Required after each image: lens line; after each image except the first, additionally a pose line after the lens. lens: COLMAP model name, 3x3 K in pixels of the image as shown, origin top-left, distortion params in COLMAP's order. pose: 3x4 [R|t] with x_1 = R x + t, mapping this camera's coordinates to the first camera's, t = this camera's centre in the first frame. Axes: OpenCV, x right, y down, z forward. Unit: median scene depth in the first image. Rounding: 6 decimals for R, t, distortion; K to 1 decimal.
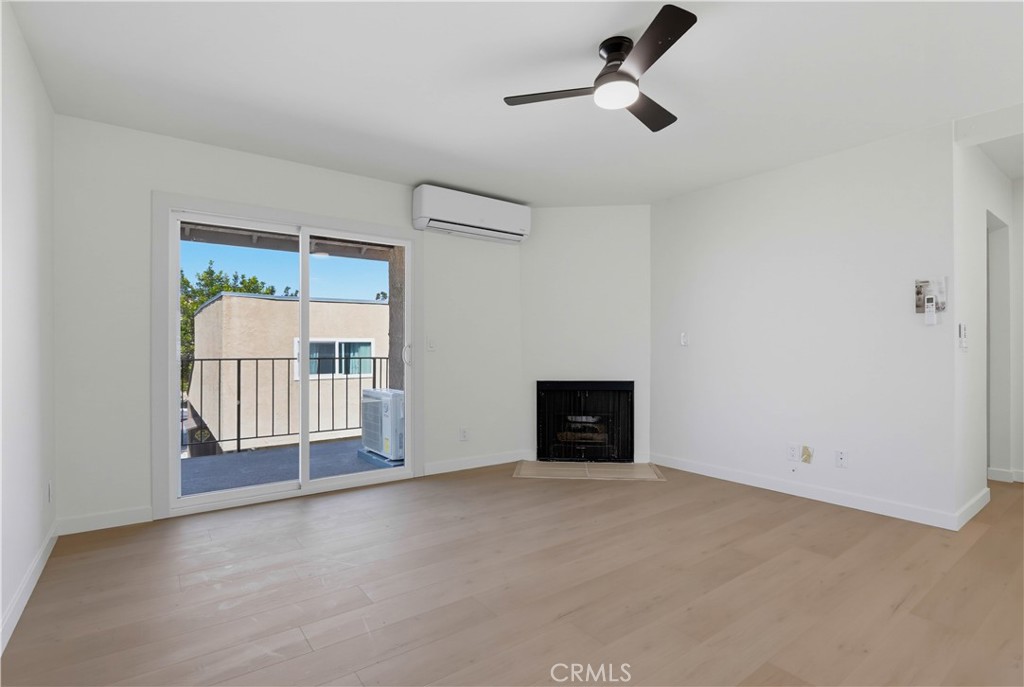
lens RADIAL K [[485.8, 0, 507.4], [0, 485.8, 341.8], [0, 0, 1]] dist [-0.016046, 0.000859]
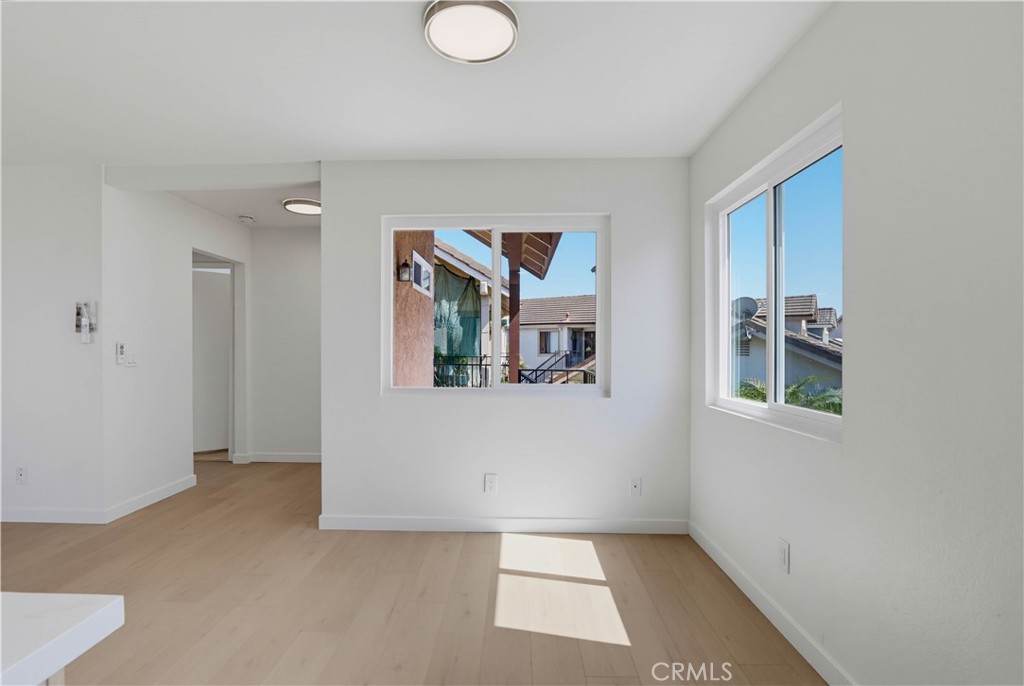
lens RADIAL K [[485.8, 0, 505.4], [0, 485.8, 344.9], [0, 0, 1]] dist [-0.016046, 0.000859]
pose [[0.603975, 0.003078, 0.796998, 0.156840], [-0.007275, 0.999972, 0.001651, -0.011027], [-0.796970, -0.006796, 0.603980, -0.119623]]
